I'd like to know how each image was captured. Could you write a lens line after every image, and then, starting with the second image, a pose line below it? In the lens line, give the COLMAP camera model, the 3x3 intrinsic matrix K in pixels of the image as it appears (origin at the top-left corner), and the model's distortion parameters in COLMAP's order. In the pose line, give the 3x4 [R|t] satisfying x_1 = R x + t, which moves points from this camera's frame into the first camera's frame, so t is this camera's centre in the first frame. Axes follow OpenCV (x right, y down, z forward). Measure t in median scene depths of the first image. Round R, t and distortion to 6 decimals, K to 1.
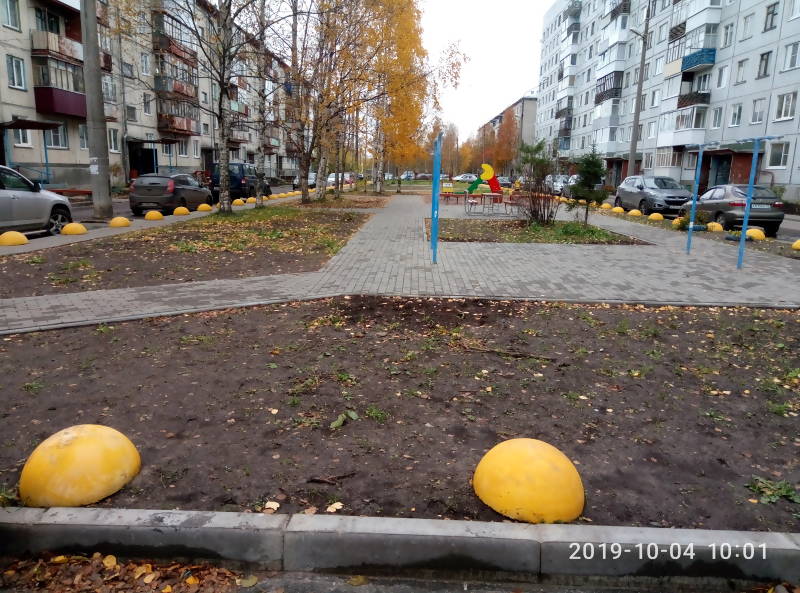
lens RADIAL K [[598.3, 0, 400.0], [0, 598.3, 296.5], [0, 0, 1]] dist [0.031684, -0.031214]
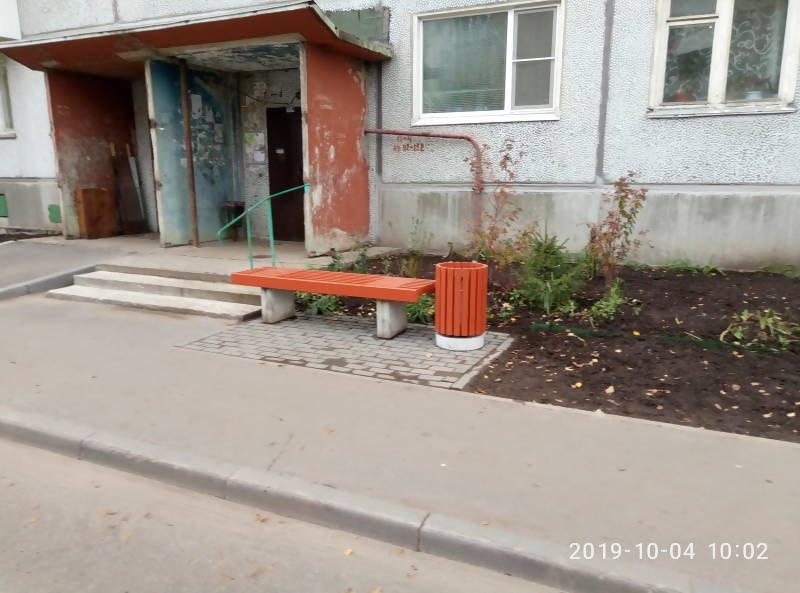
lens RADIAL K [[598.3, 0, 400.0], [0, 598.3, 296.5], [0, 0, 1]] dist [0.031684, -0.031214]
pose [[0.393273, -0.211806, 0.894692, 0.297708], [0.196241, 0.970017, 0.143378, -0.144423], [-0.898235, 0.119189, 0.423046, 0.730896]]
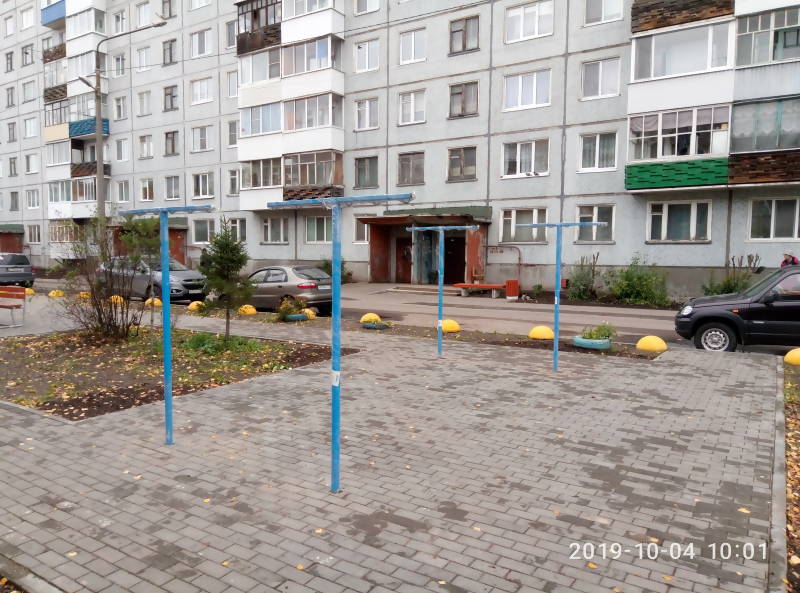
lens RADIAL K [[598.3, 0, 400.0], [0, 598.3, 296.5], [0, 0, 1]] dist [0.031684, -0.031214]
pose [[0.524765, -0.082376, 0.847252, -0.058348], [0.179385, 0.983657, -0.015468, -0.037961], [-0.832132, 0.160101, 0.530966, 0.151173]]
